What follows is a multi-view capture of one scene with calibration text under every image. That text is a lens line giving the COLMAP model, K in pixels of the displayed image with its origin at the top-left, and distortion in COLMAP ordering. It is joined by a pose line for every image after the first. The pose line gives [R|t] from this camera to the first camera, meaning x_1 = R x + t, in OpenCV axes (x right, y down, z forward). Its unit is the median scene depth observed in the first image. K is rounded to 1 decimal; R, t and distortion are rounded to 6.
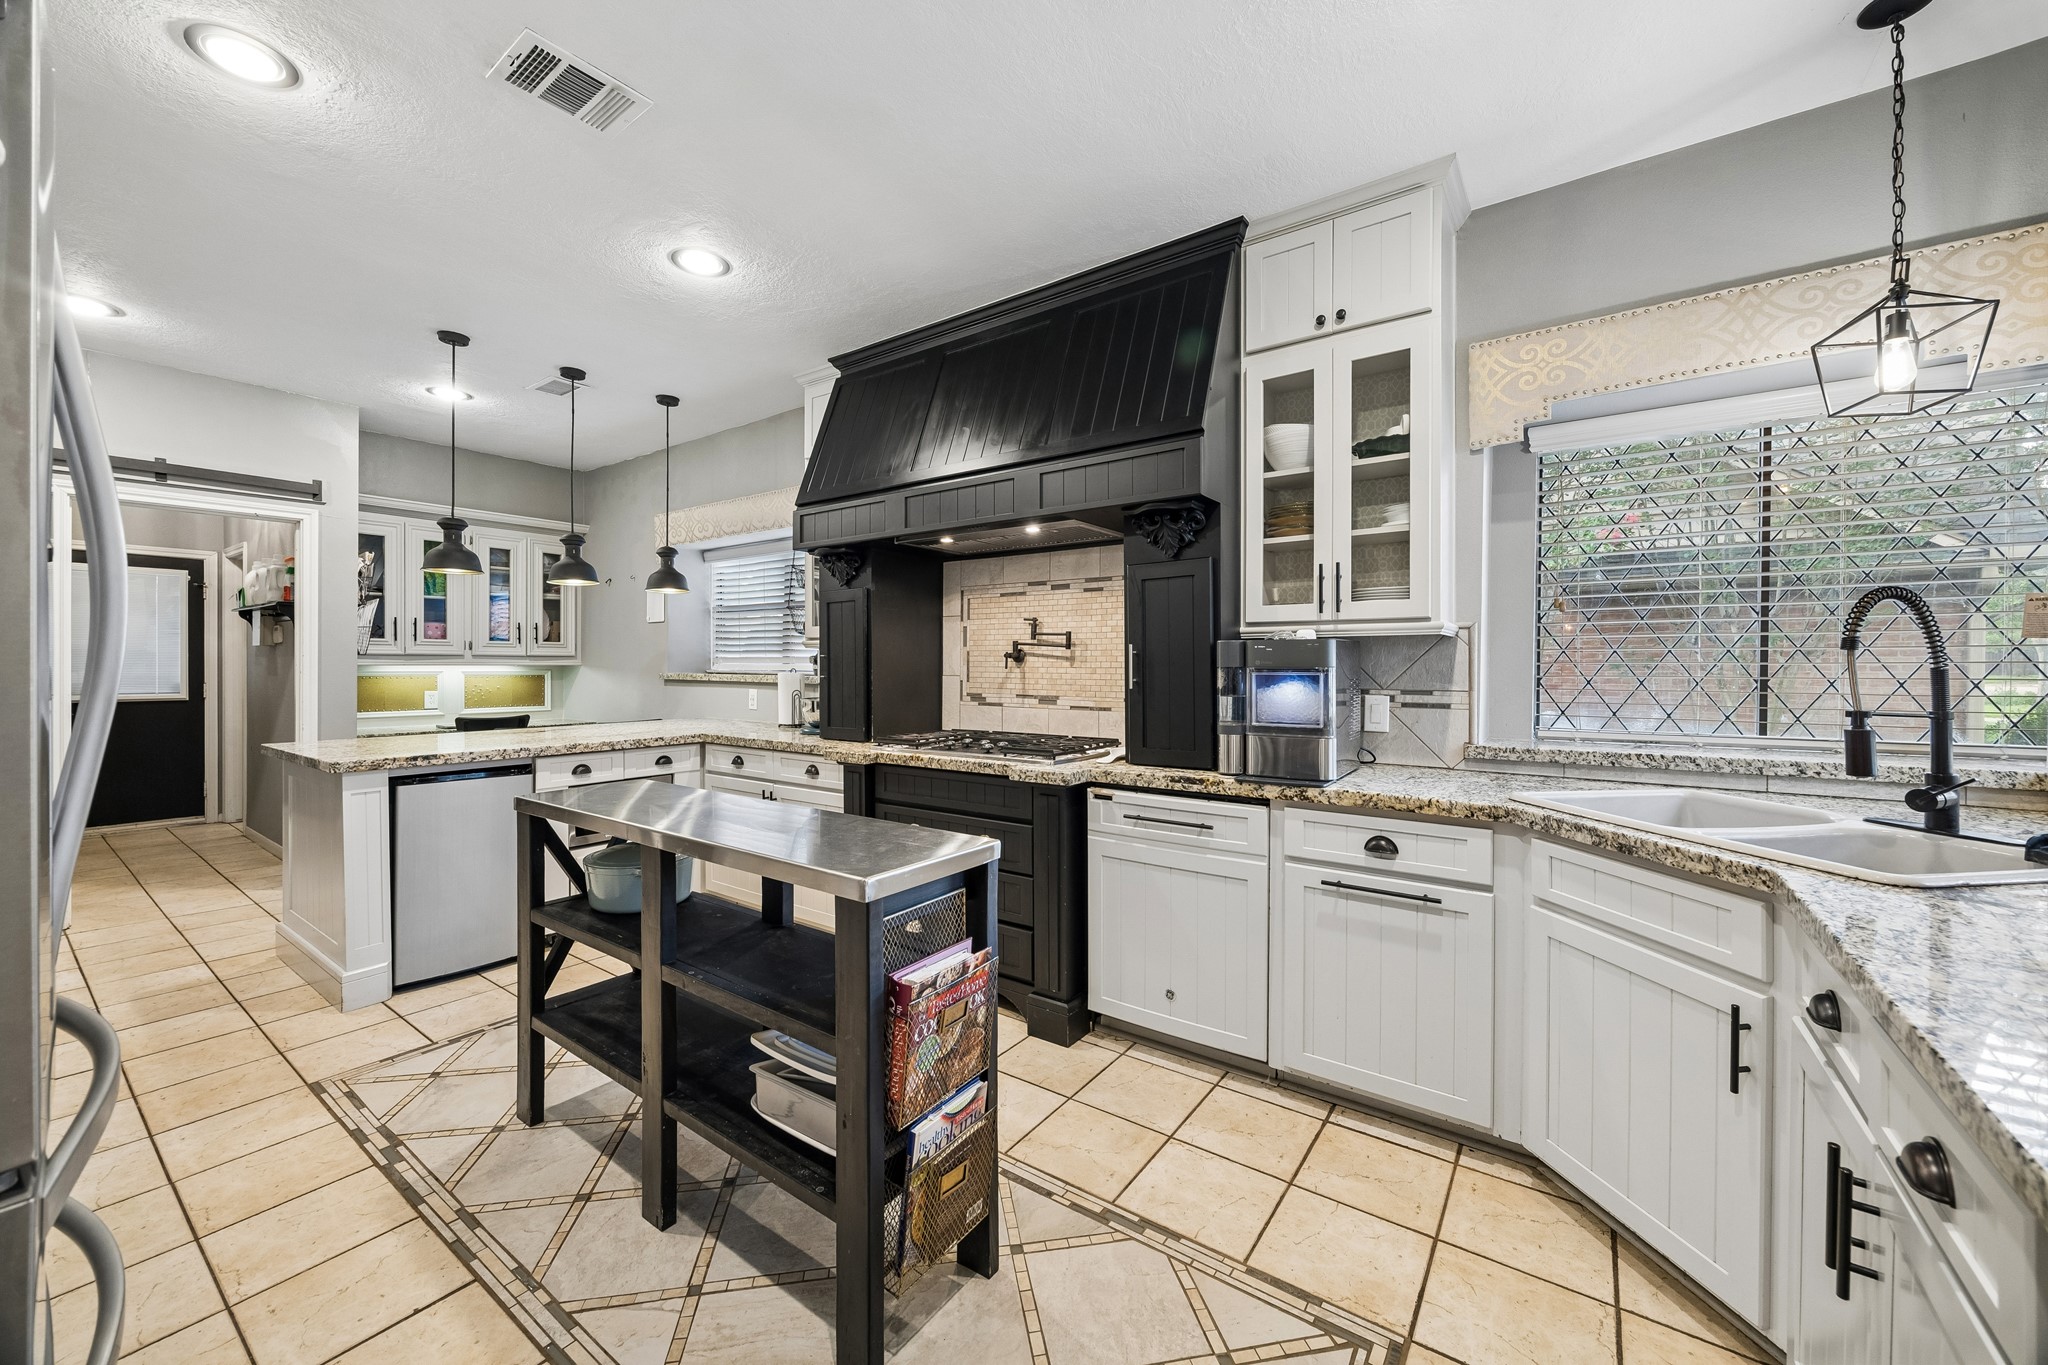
lens RADIAL K [[784.2, 0, 1030.7], [0, 784.2, 667.4], [0, 0, 1]] dist [-0.002657, 0.000041]
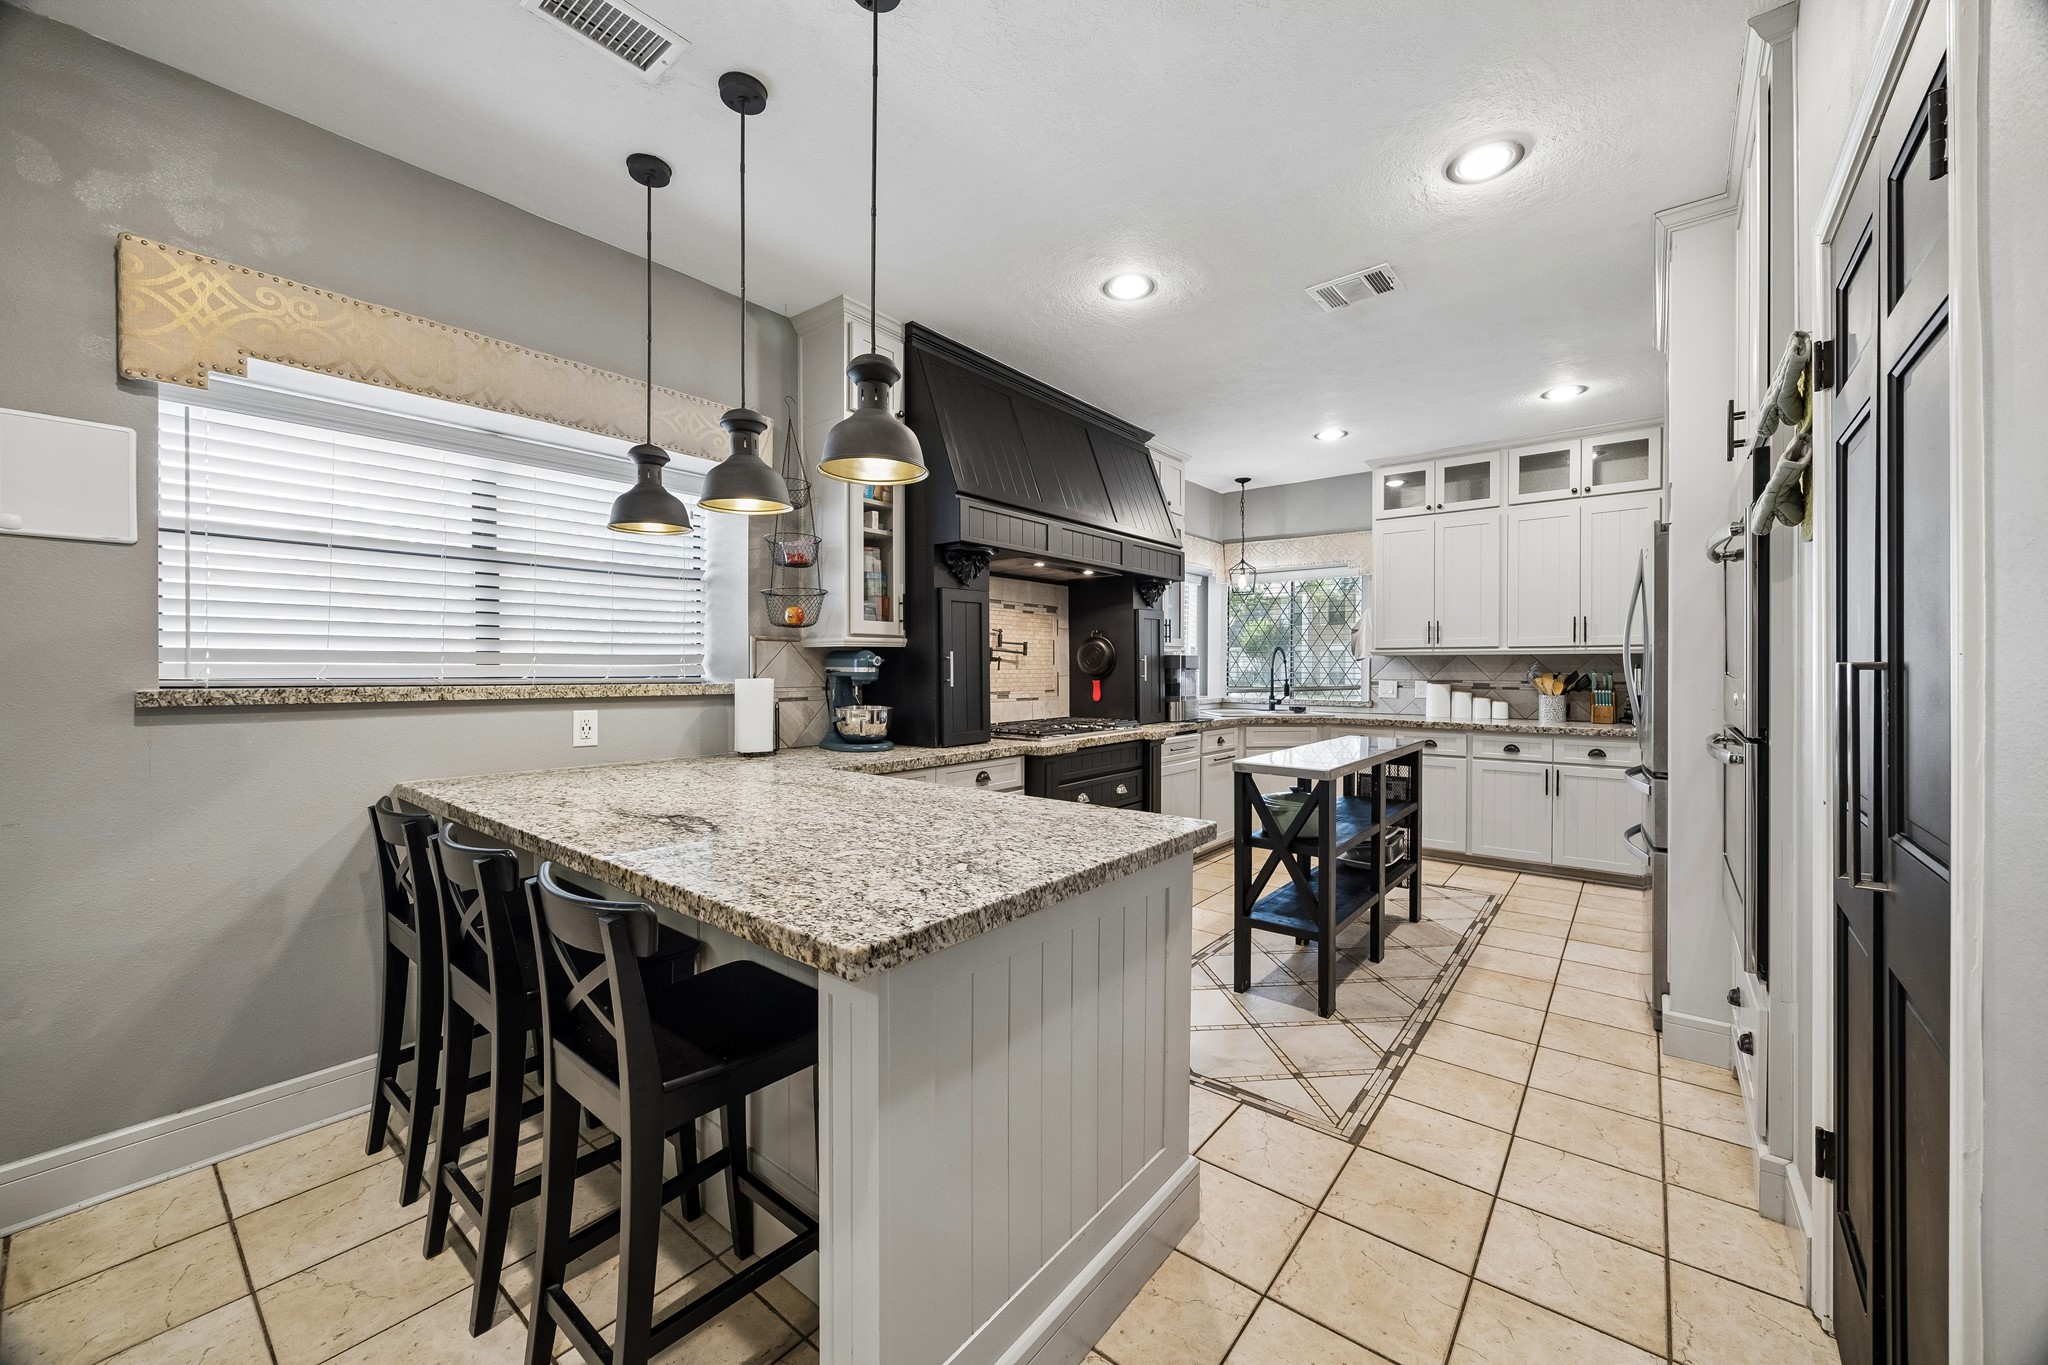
lens RADIAL K [[784.2, 0, 1025.6], [0, 784.2, 675.1], [0, 0, 1]] dist [-0.002657, 0.000041]
pose [[0.047355, -0.008335, 0.998843, -1.709534], [0.004408, 0.999957, 0.008136, -0.000970], [-0.998868, 0.004018, 0.047390, 1.250712]]
